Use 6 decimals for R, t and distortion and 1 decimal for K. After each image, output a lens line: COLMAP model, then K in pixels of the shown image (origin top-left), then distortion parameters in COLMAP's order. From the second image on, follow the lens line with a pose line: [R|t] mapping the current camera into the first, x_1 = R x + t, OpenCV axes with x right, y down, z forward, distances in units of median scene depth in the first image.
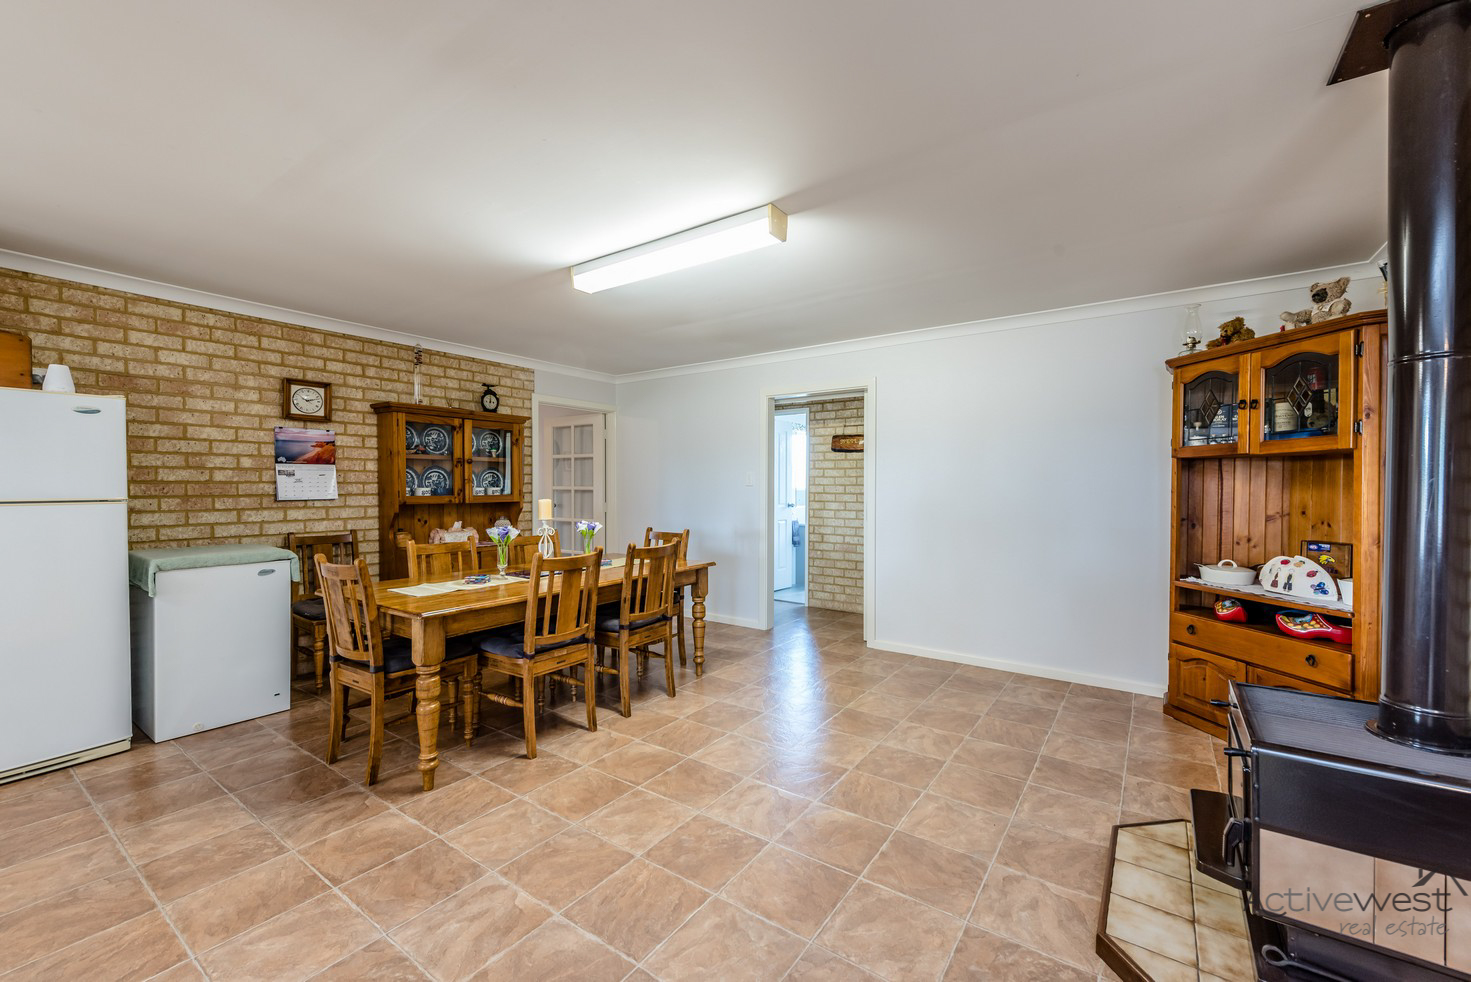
lens RADIAL K [[594.4, 0, 717.2], [0, 594.4, 499.7], [0, 0, 1]] dist [0.004387, 0.000252]
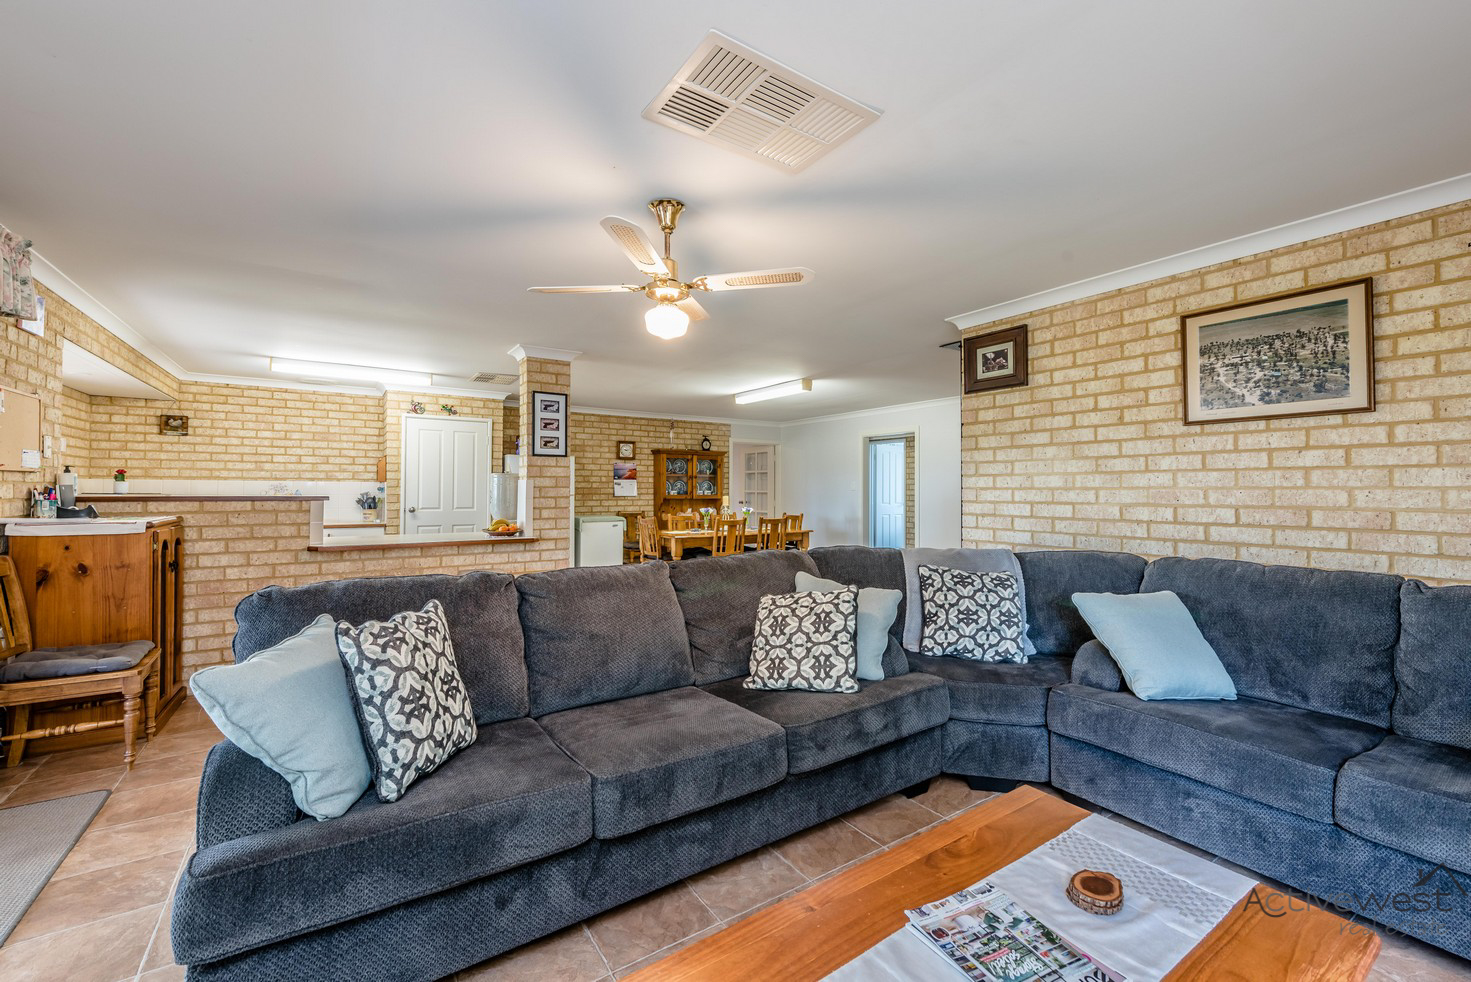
lens RADIAL K [[594.4, 0, 731.3], [0, 594.4, 487.7], [0, 0, 1]] dist [0.004387, 0.000252]
pose [[0.938754, 0.000782, -0.344587, 0.427127], [-0.010439, 0.999603, -0.026171, 0.022616], [0.344430, 0.028165, 0.938389, -0.918011]]
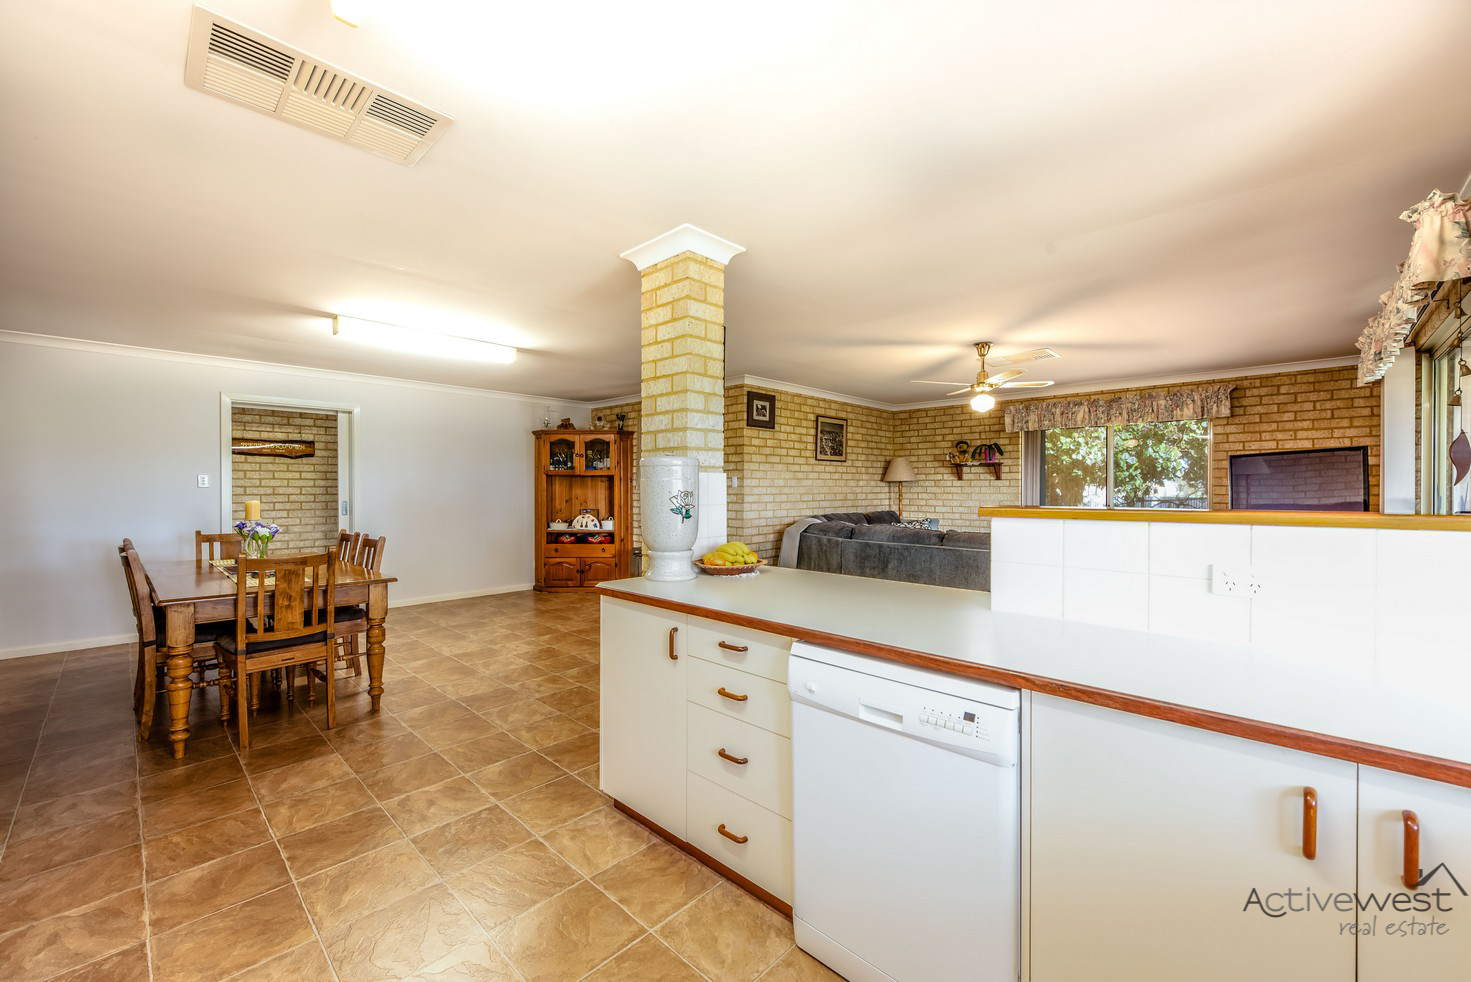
lens RADIAL K [[594.4, 0, 742.9], [0, 594.4, 488.0], [0, 0, 1]] dist [0.004387, 0.000252]
pose [[0.133469, -0.000880, 0.991053, -1.147310], [0.022601, 0.999742, -0.002156, 0.000571], [-0.990795, 0.022687, 0.133455, -0.017801]]
